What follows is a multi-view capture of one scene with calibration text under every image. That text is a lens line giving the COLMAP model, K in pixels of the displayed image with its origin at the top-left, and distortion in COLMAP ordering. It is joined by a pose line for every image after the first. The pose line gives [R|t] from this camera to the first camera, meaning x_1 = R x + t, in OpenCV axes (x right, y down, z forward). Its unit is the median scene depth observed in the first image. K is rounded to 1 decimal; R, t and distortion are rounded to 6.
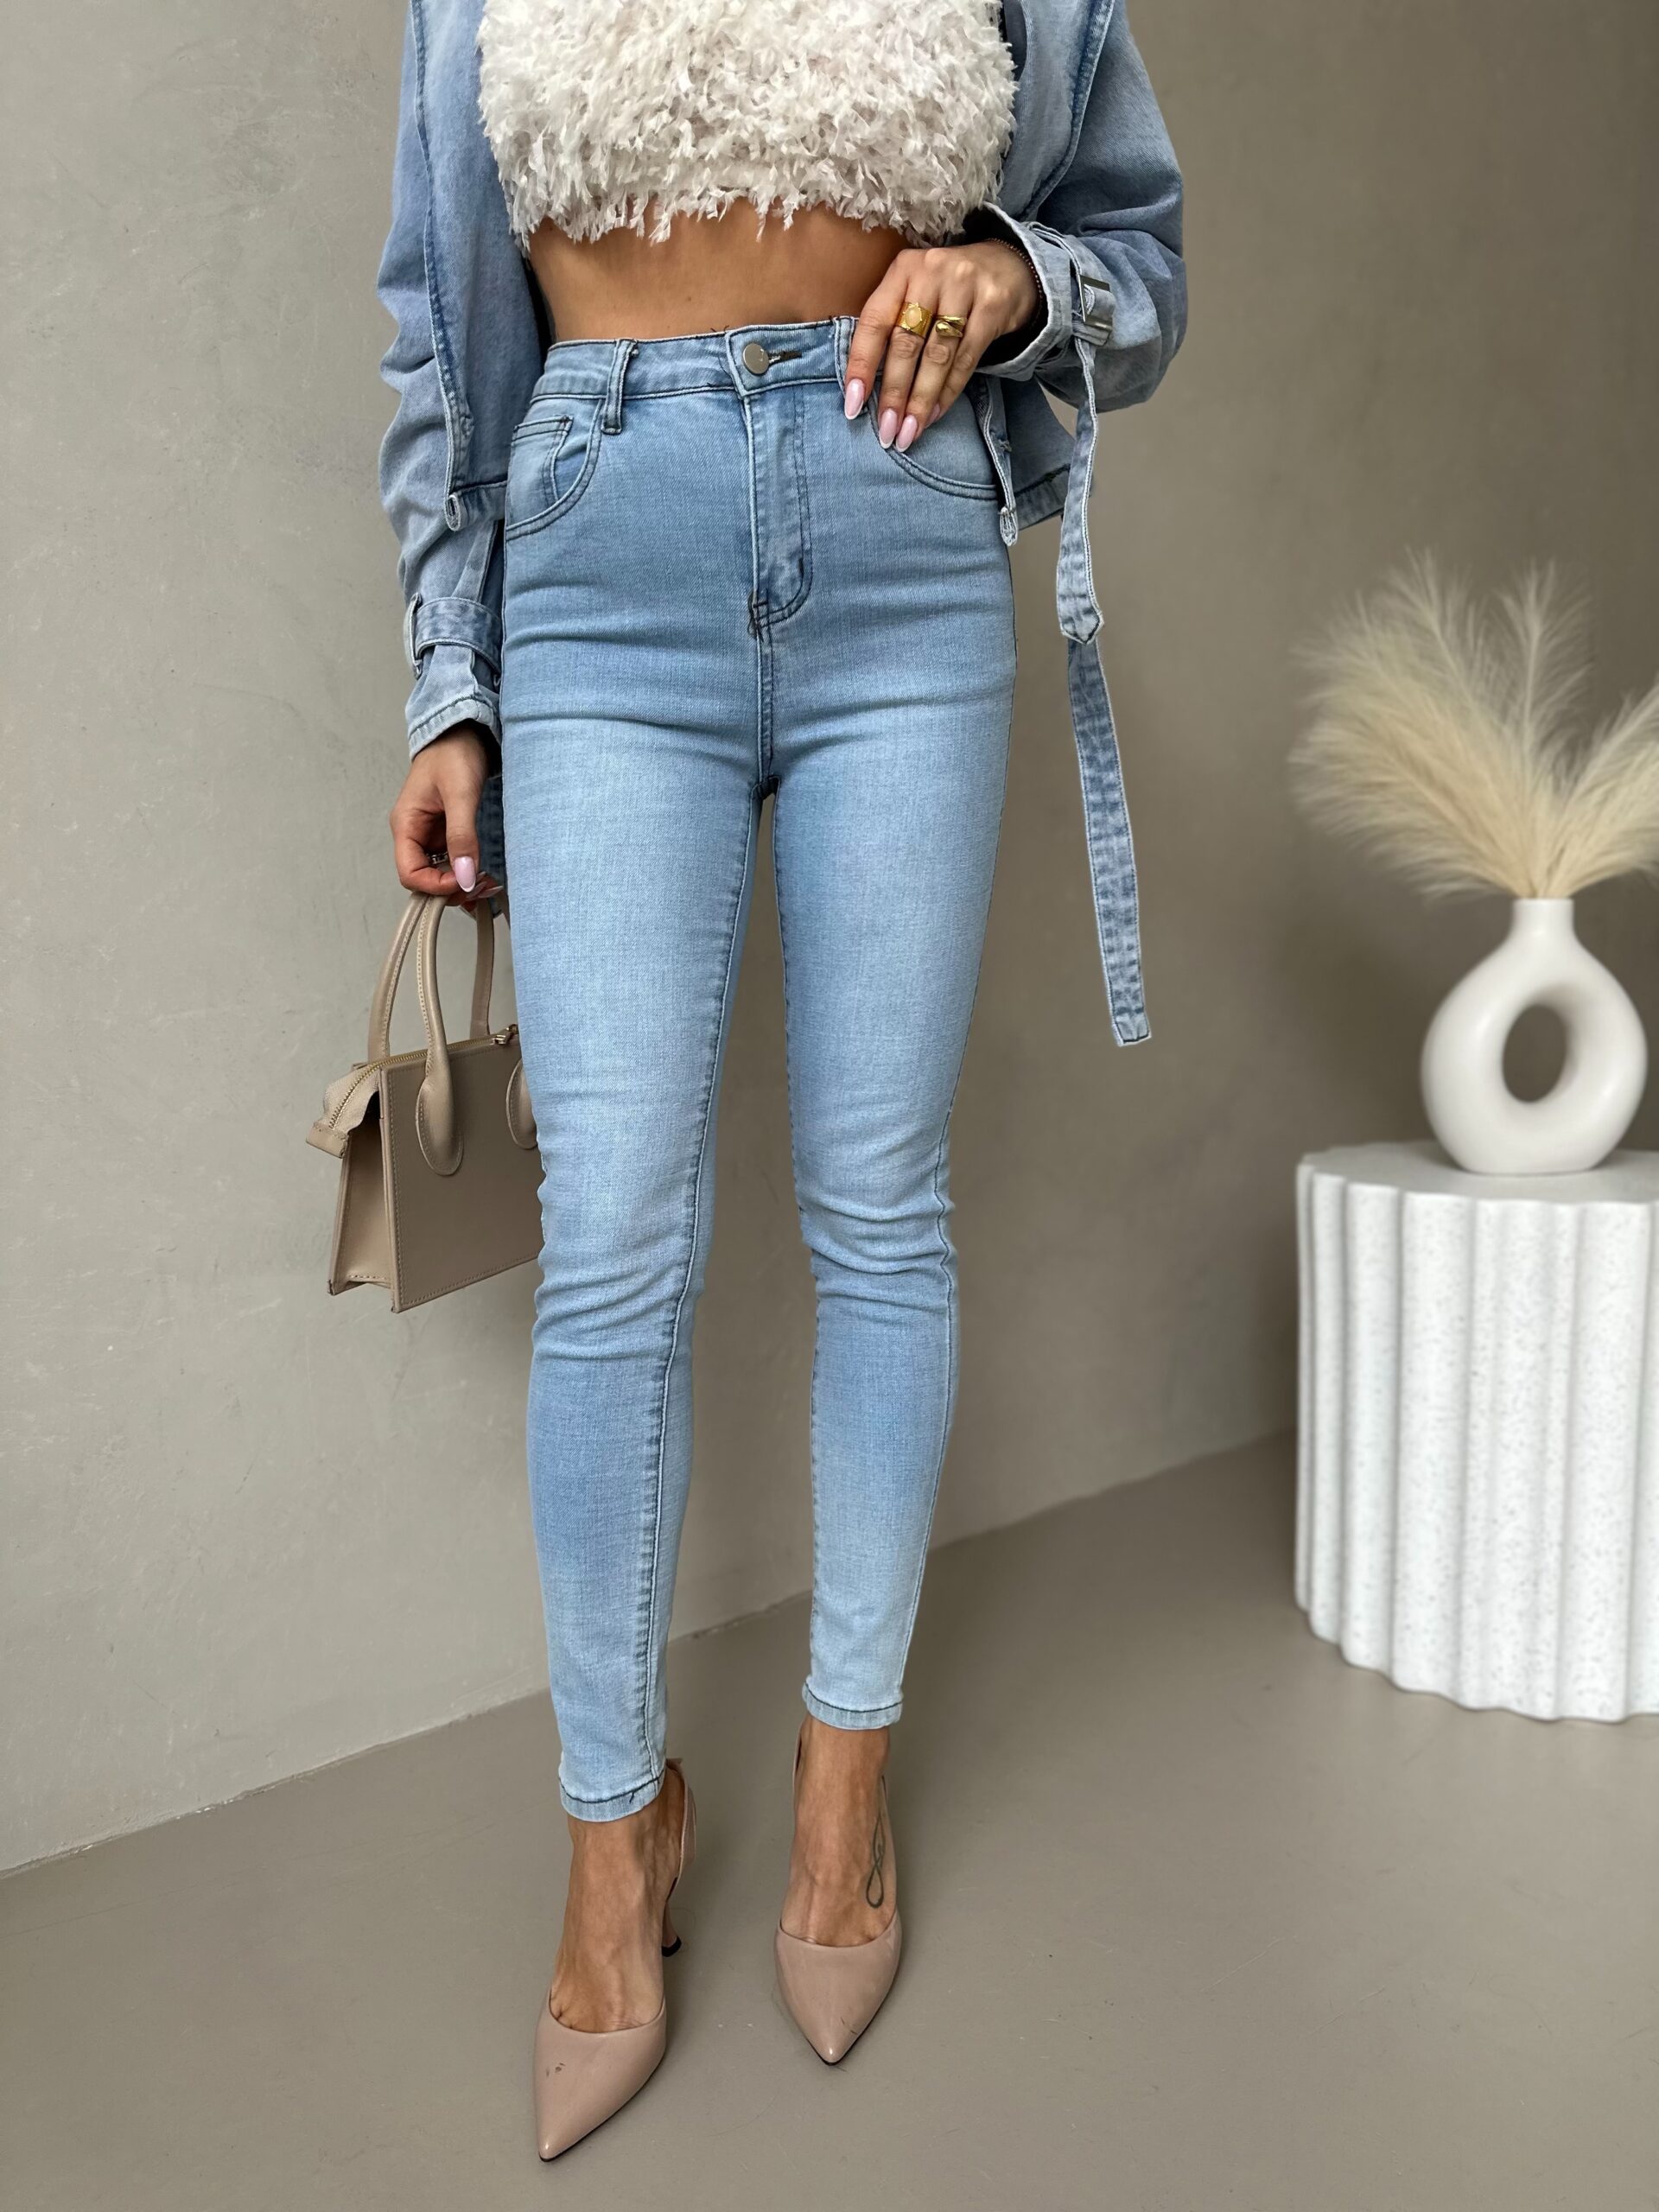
lens RADIAL K [[1635.6, 0, 839.2], [0, 1635.6, 1117.4], [0, 0, 1]] dist [0.007339, -0.030699]
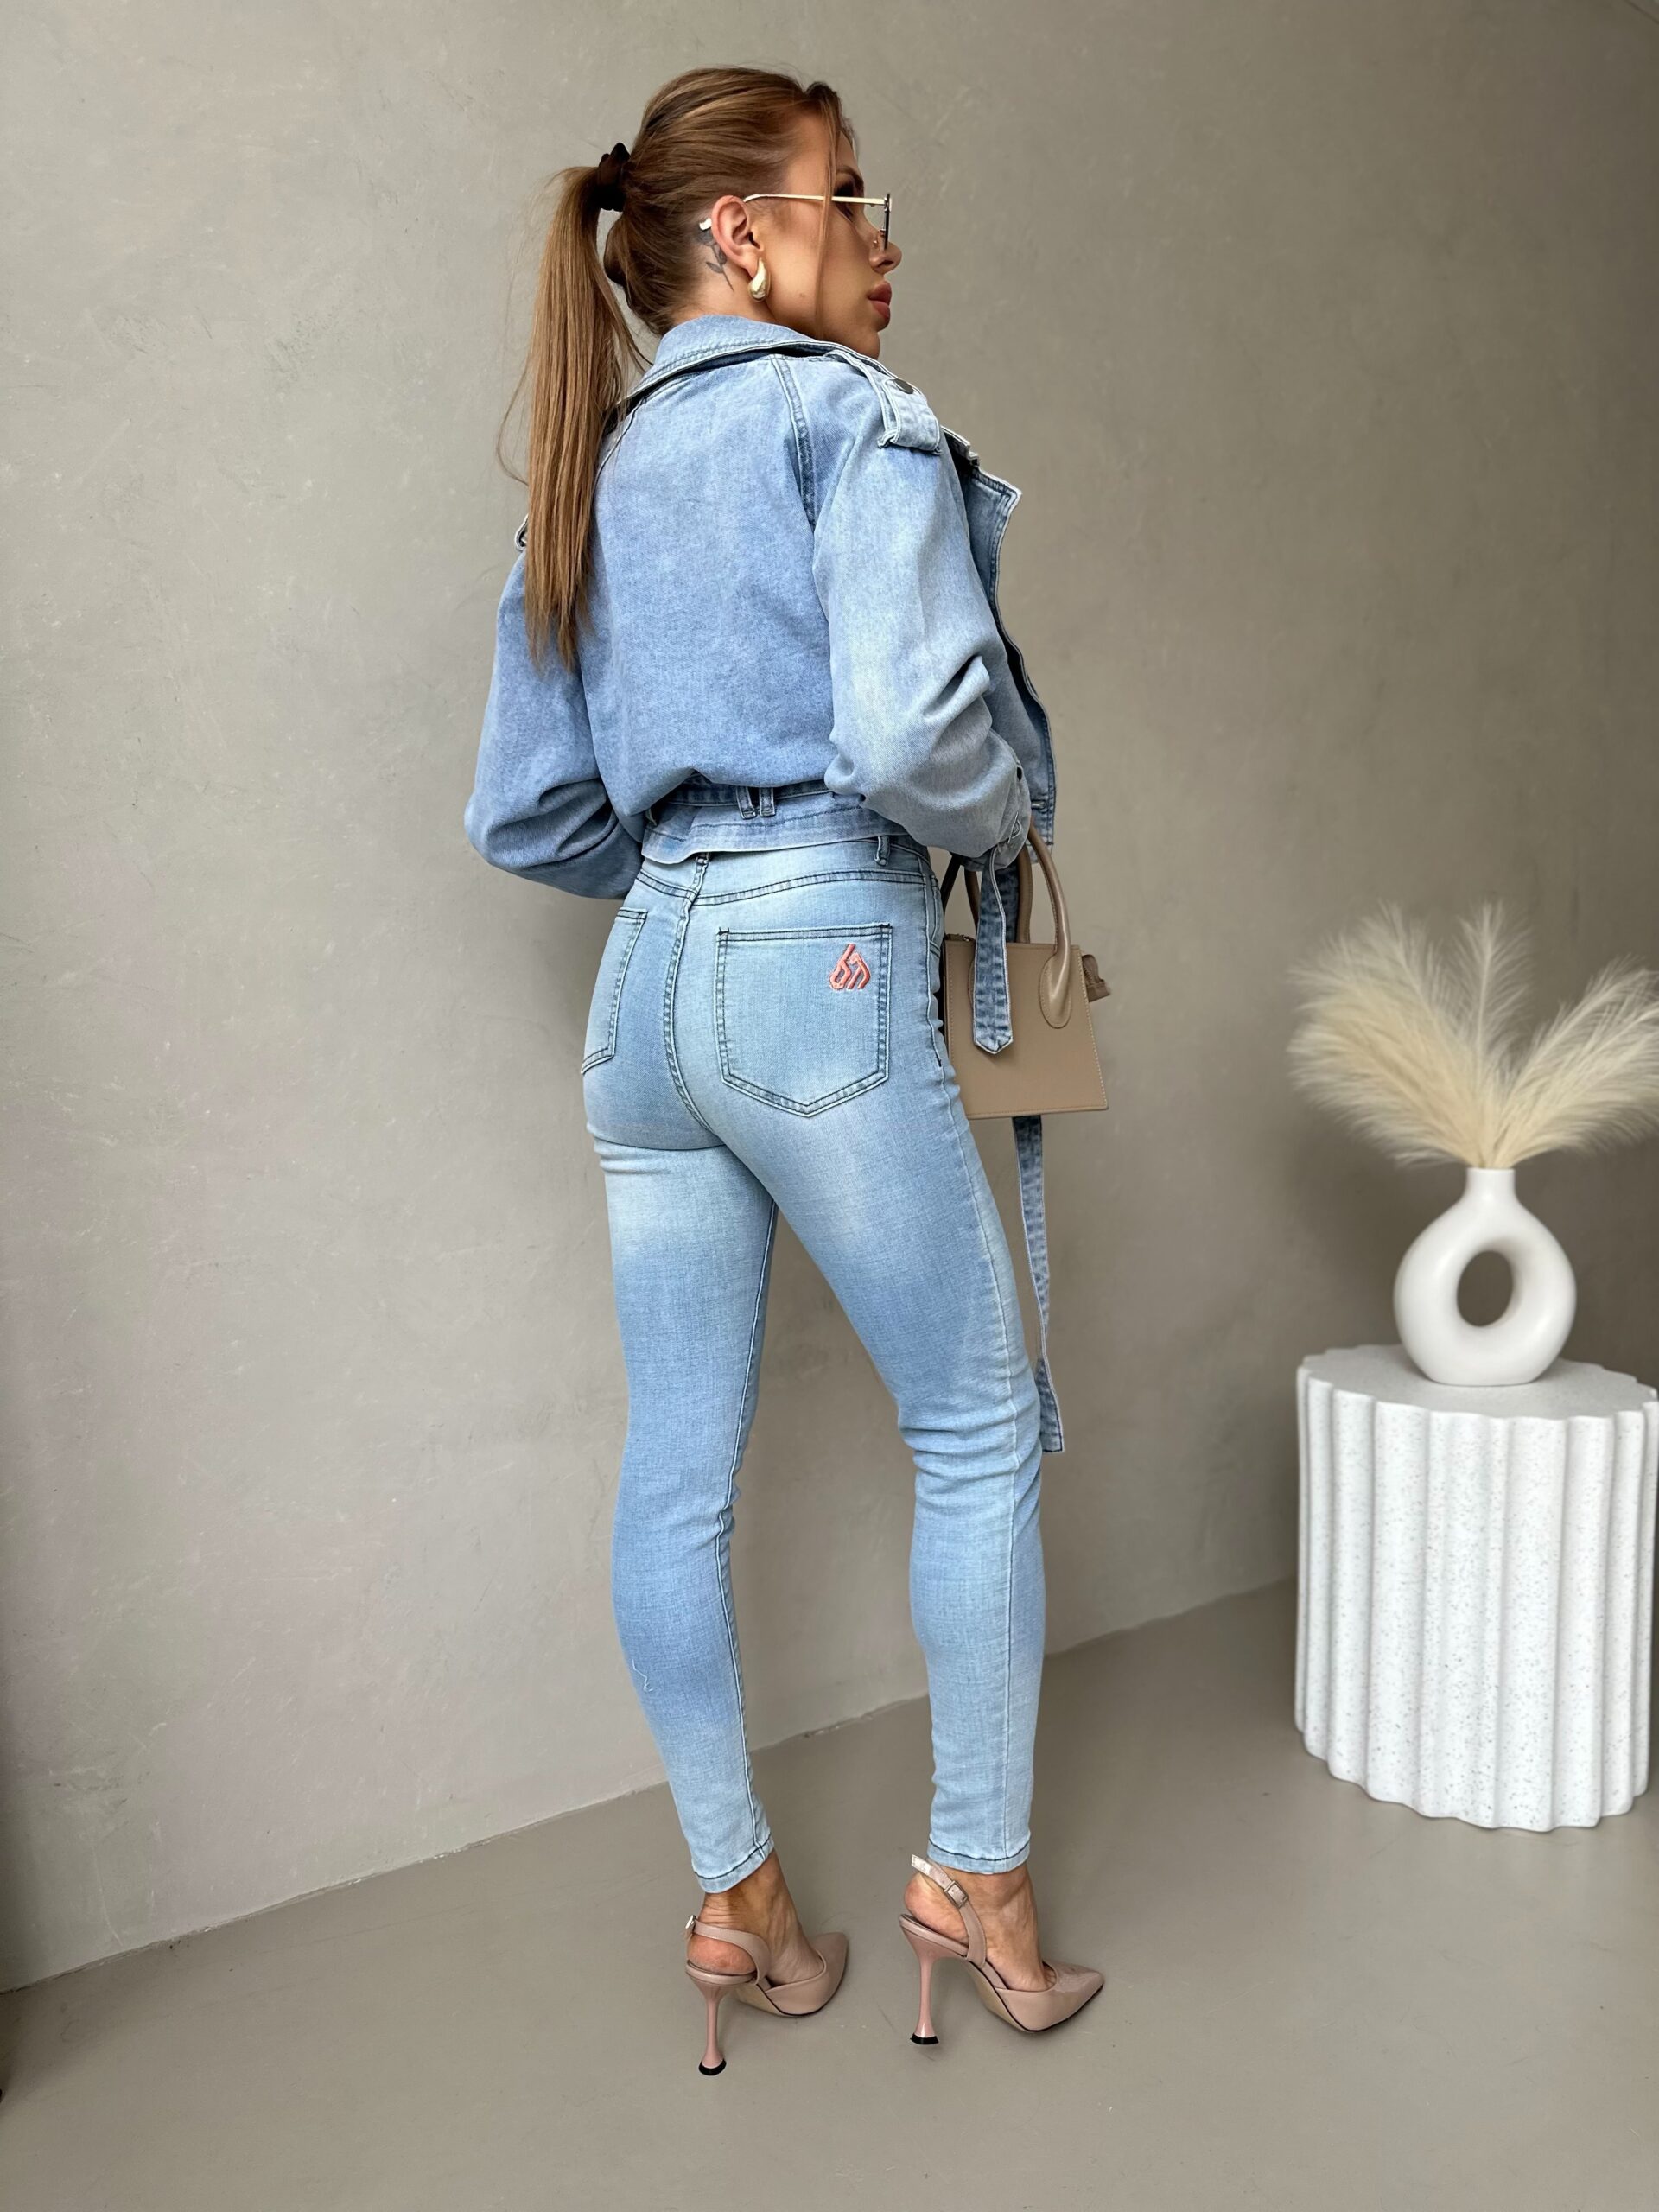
lens RADIAL K [[1635.6, 0, 828.8], [0, 1635.6, 1108.0], [0, 0, 1]] dist [0.007339, -0.030699]
pose [[0.998828, 0.021655, -0.043287, -0.030764], [-0.024376, 0.997693, -0.063352, -0.092050], [0.041815, 0.064333, 0.997052, -0.308737]]
